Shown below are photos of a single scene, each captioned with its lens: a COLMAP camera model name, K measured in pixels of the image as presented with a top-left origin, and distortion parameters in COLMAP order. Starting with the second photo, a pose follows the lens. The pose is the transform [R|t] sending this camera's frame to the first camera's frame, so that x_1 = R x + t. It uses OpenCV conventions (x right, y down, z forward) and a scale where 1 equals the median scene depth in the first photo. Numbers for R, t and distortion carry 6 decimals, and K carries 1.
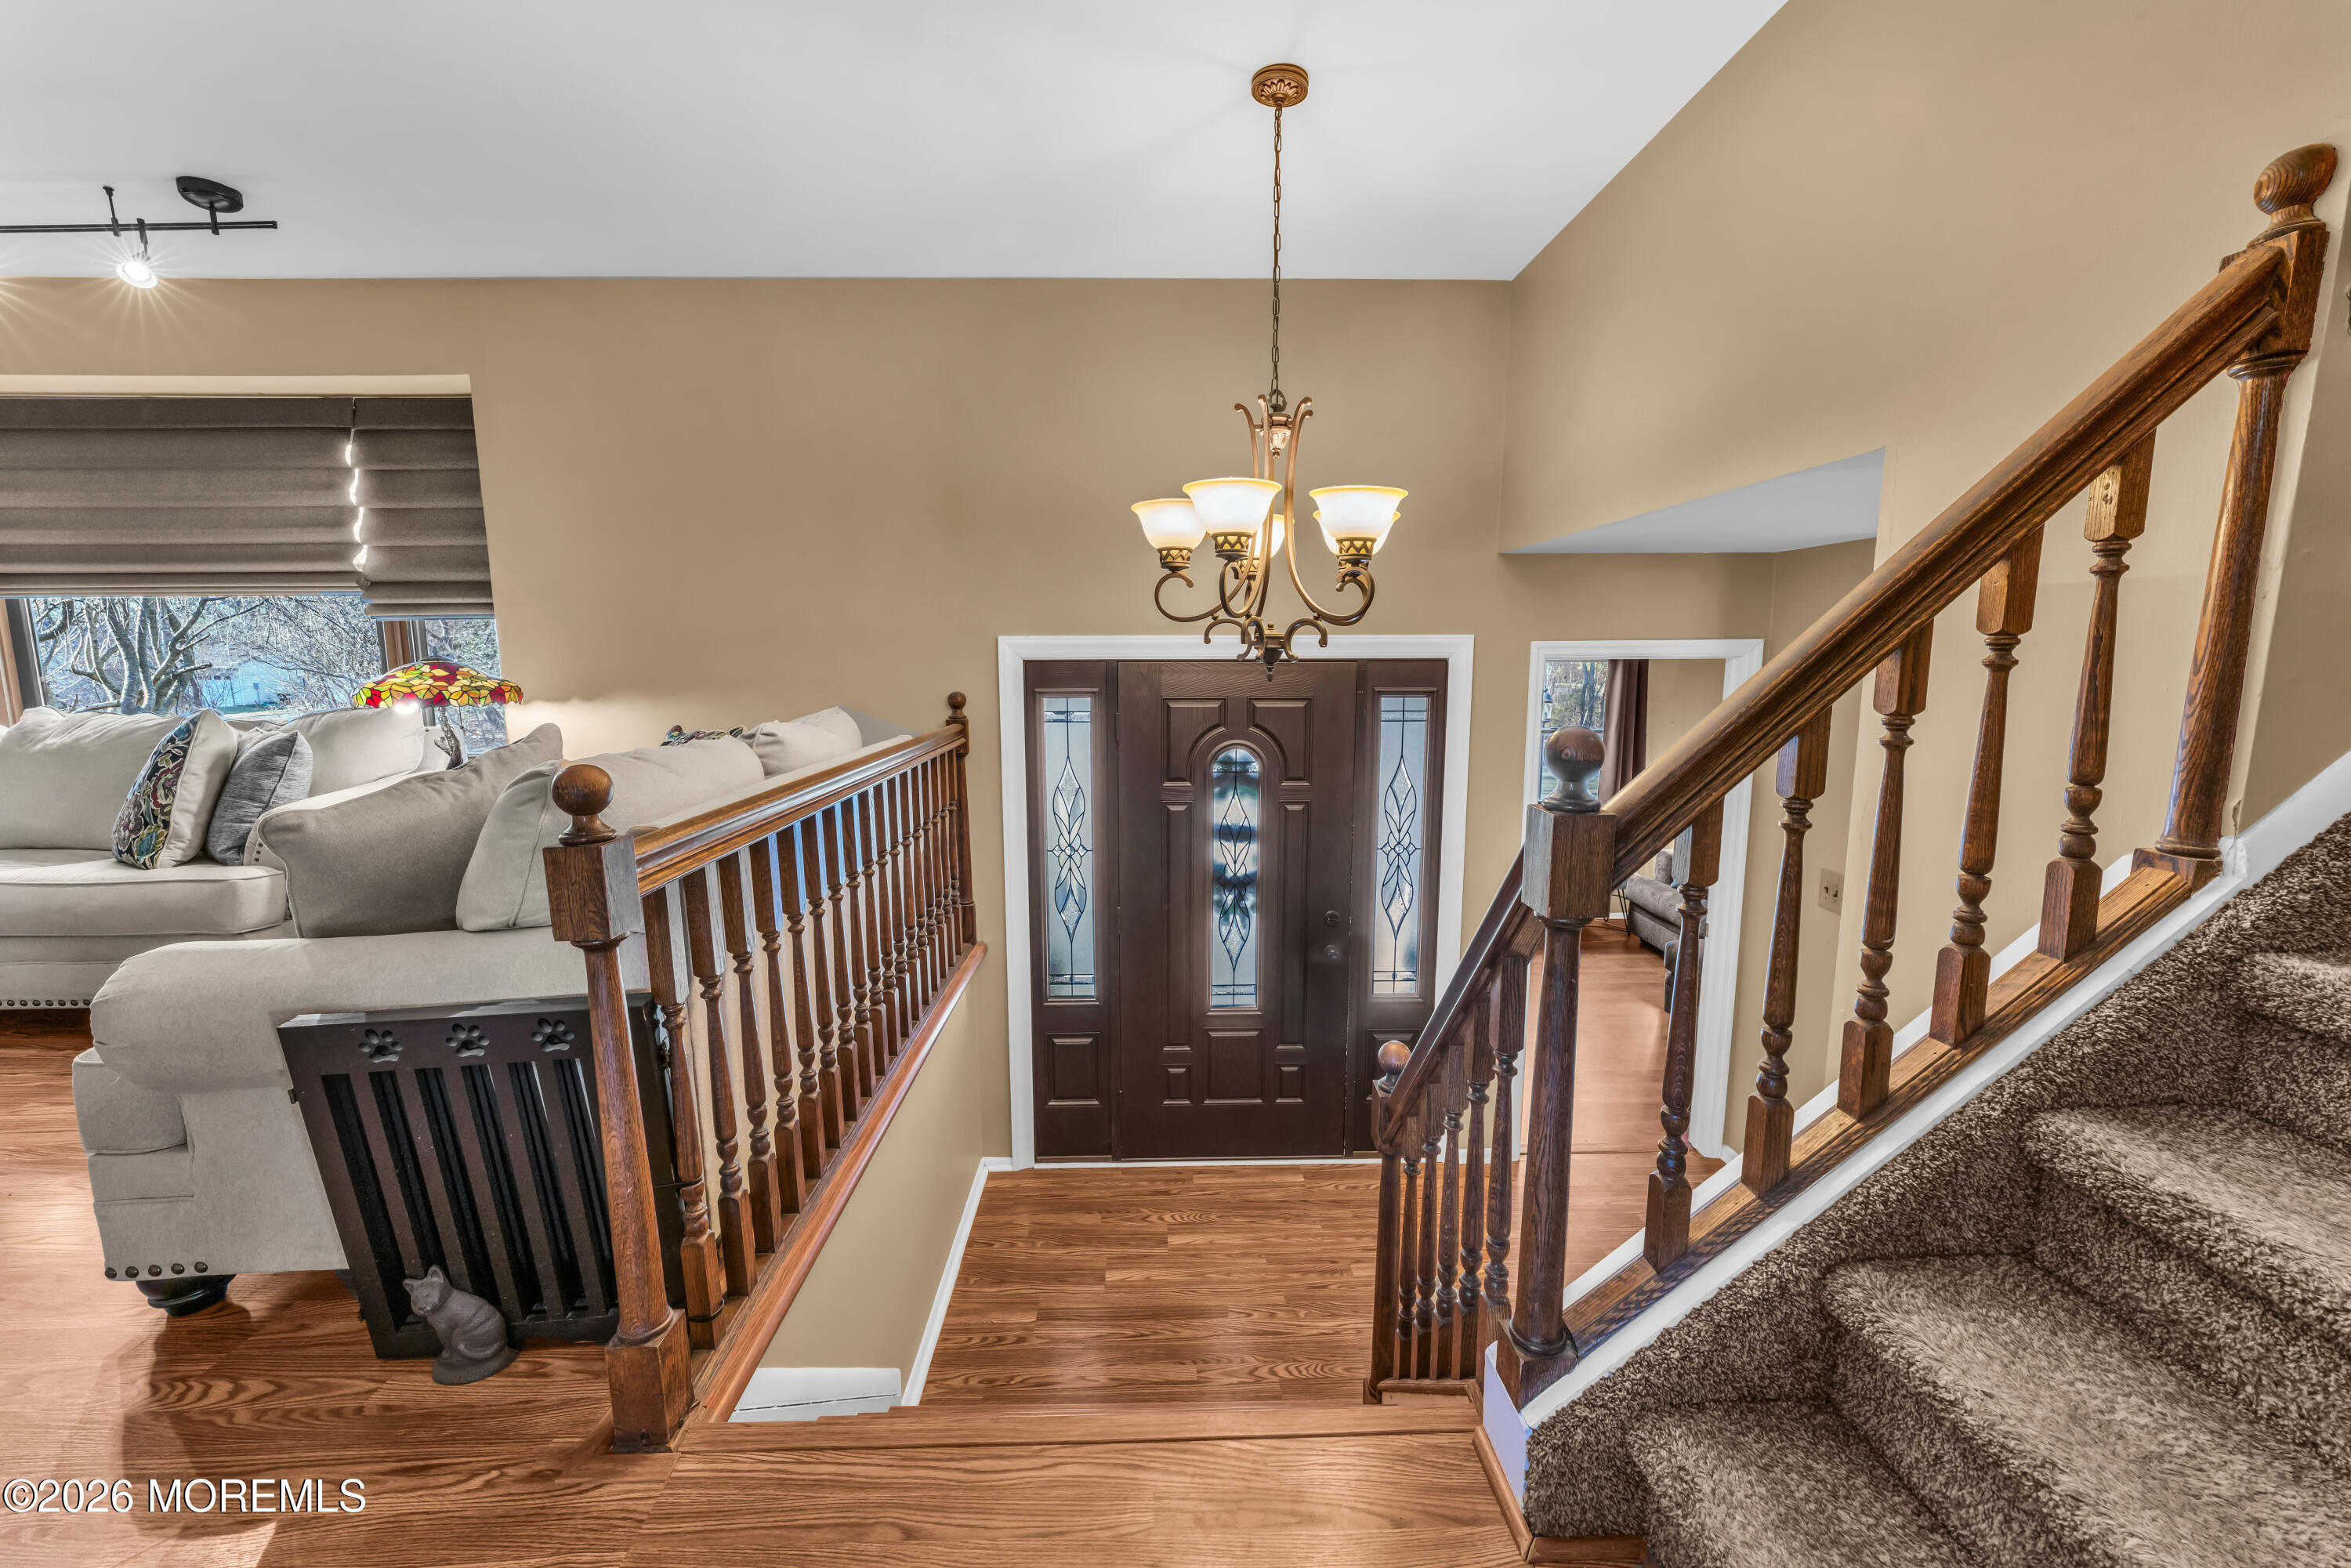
lens RADIAL K [[947.2, 0, 1169.3], [0, 947.2, 782.0], [0, 0, 1]] dist [-0.001139, -0.000160]
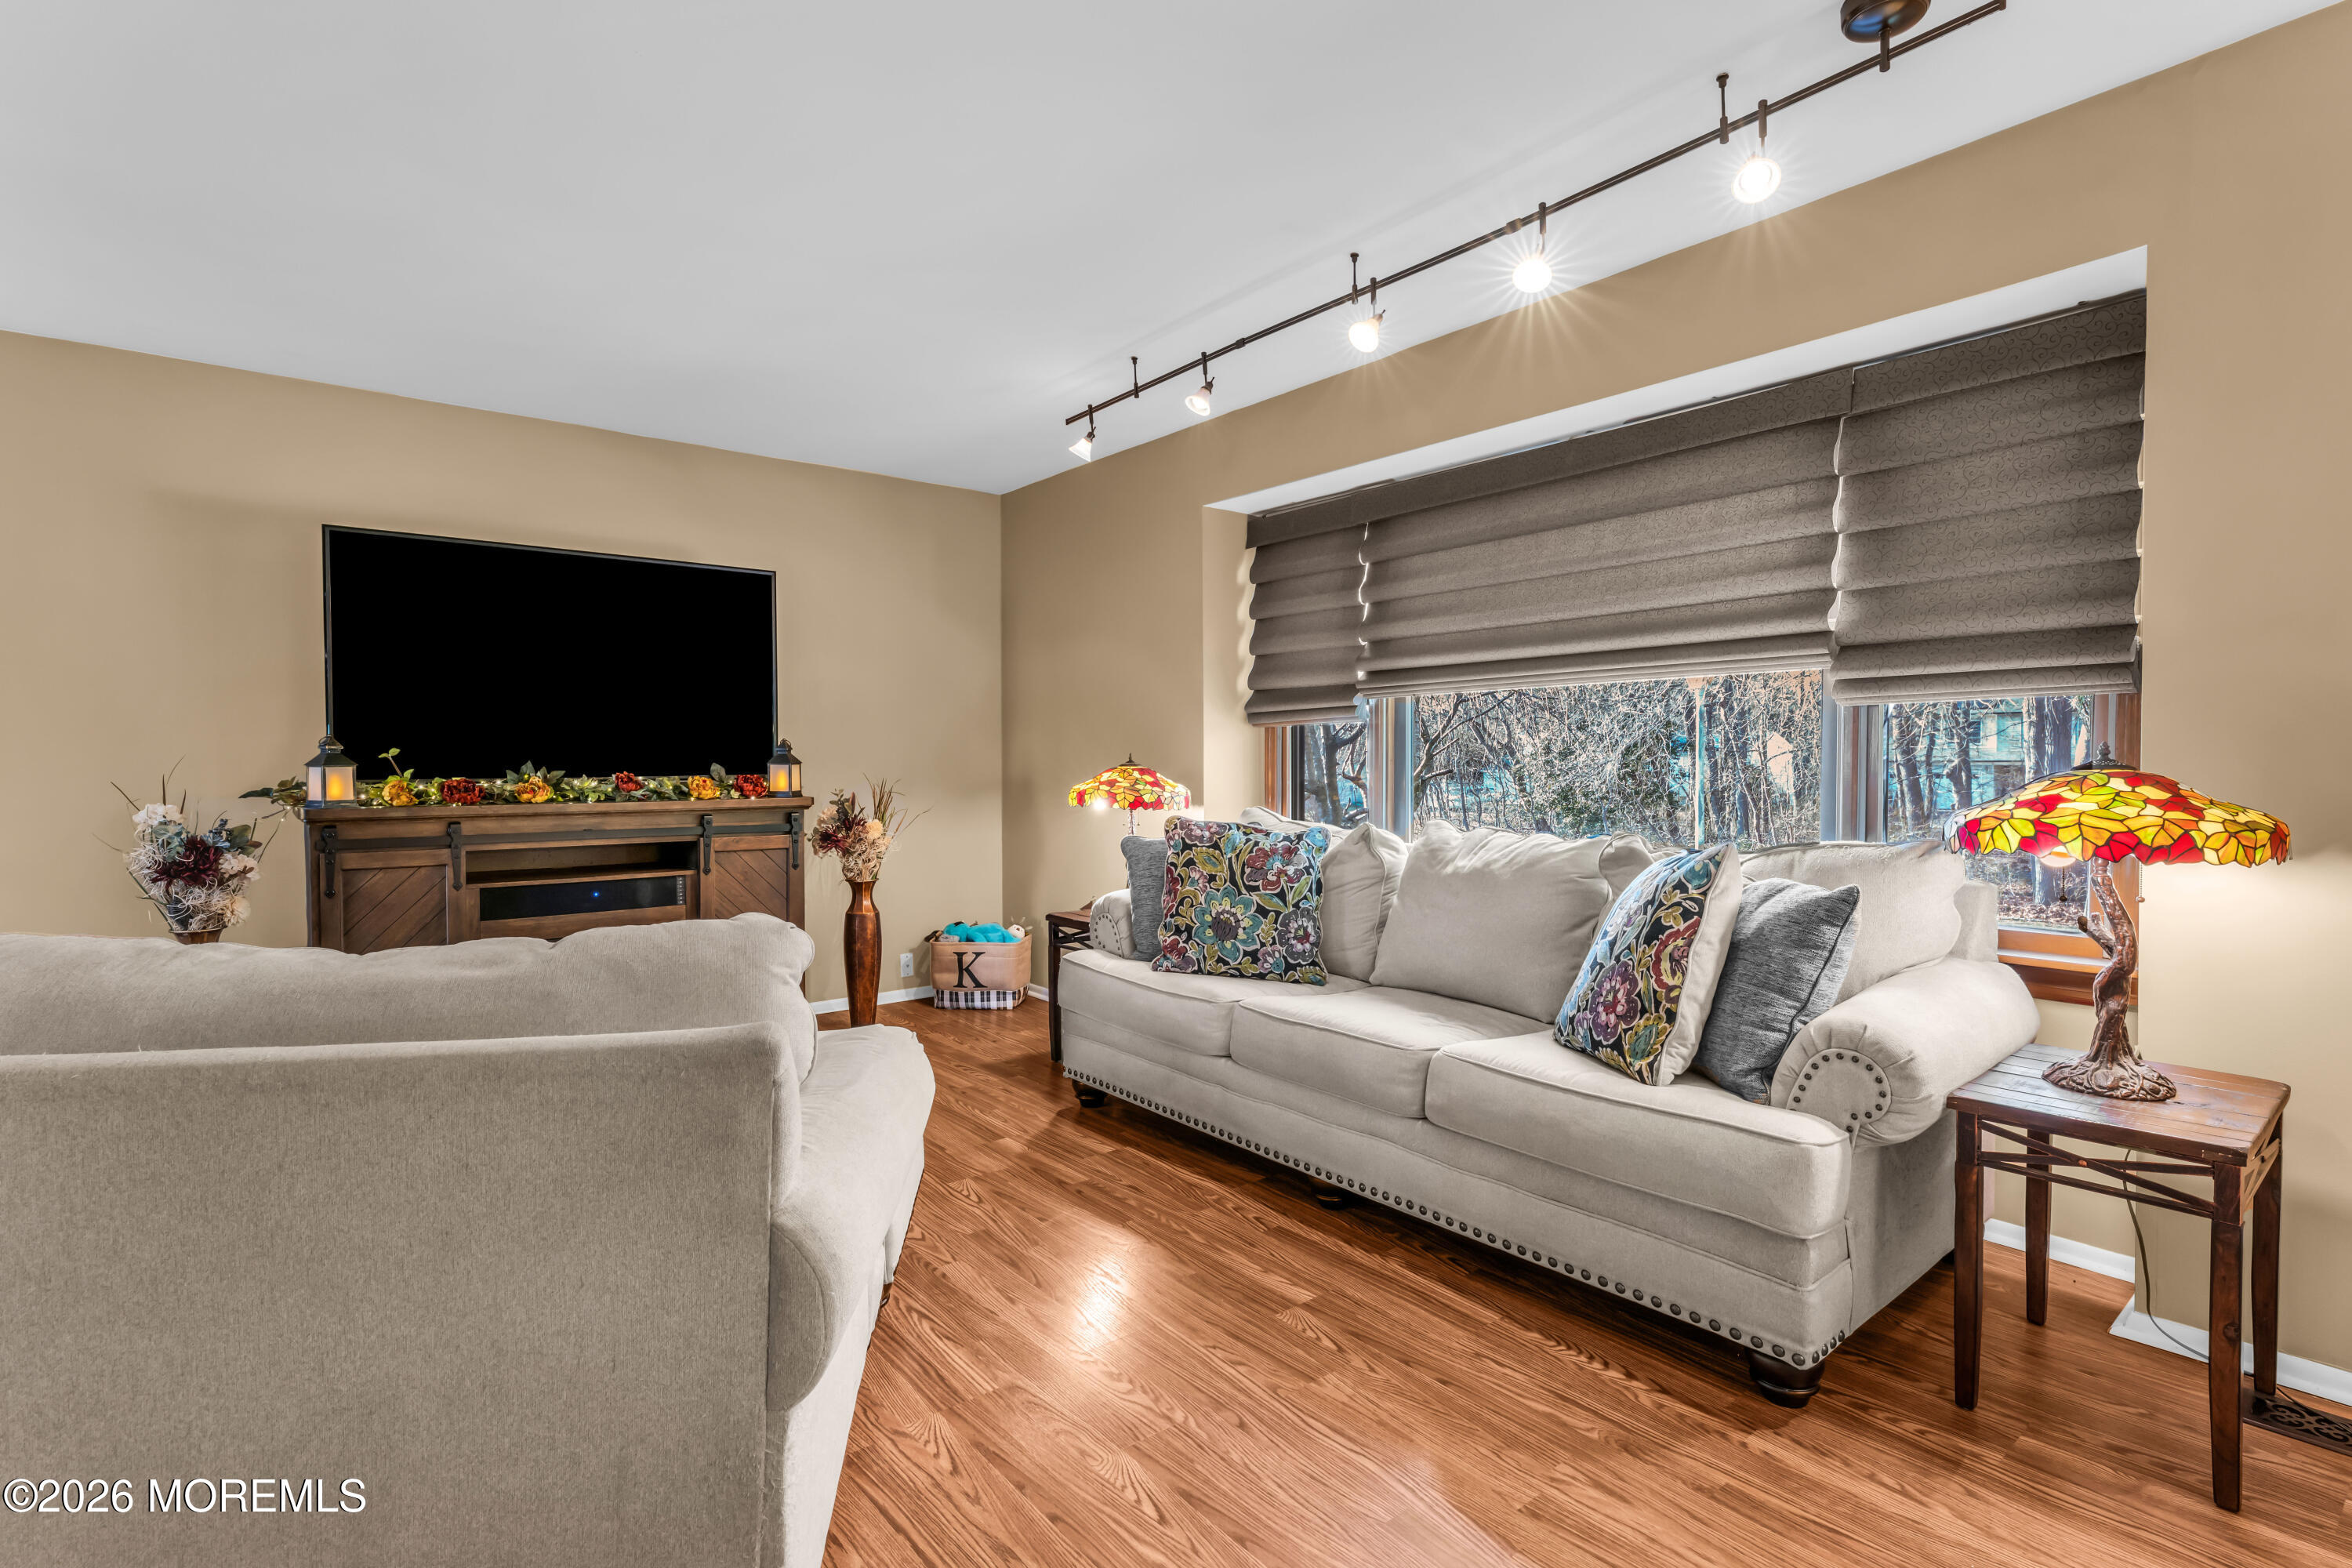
lens RADIAL K [[1133.8, 0, 1177.2], [0, 1133.8, 785.2], [0, 0, 1]] dist [-0.001798, -0.000532]
pose [[0.613925, 0.020890, -0.789088, -0.632776], [-0.109737, 0.992201, -0.059110, -0.028379], [0.781700, 0.122882, 0.611429, 0.230656]]
